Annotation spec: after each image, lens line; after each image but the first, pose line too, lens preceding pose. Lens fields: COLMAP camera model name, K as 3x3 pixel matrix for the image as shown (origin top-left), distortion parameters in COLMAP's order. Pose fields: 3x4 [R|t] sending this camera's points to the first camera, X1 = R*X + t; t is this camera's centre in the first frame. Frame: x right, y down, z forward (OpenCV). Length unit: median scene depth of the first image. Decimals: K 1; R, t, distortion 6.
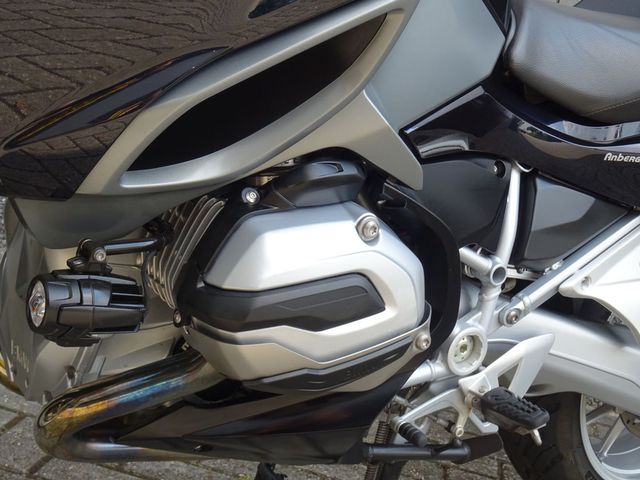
lens RADIAL K [[1097.6, 0, 320.0], [0, 1097.6, 240.0], [0, 0, 1]] dist [-0.013585, -0.006466]
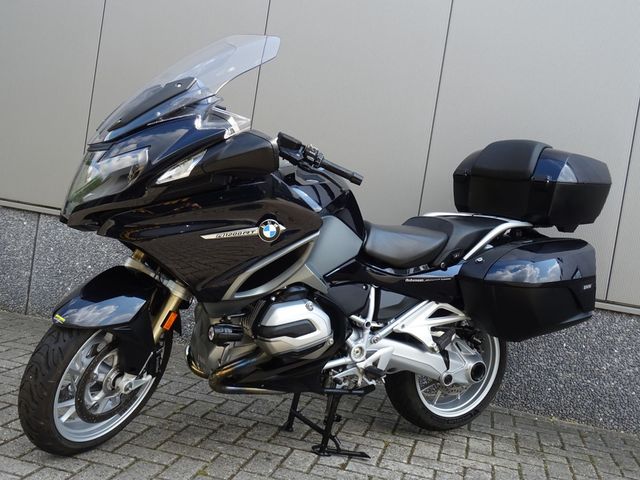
lens RADIAL K [[898.4, 0, 320.0], [0, 898.4, 240.0], [0, 0, 1]] dist [-0.011146, -0.004394]
pose [[0.995715, -0.067489, -0.063225, 0.238101], [0.057535, 0.987339, -0.147819, 0.177910], [0.072400, 0.143548, 0.986991, -1.539349]]
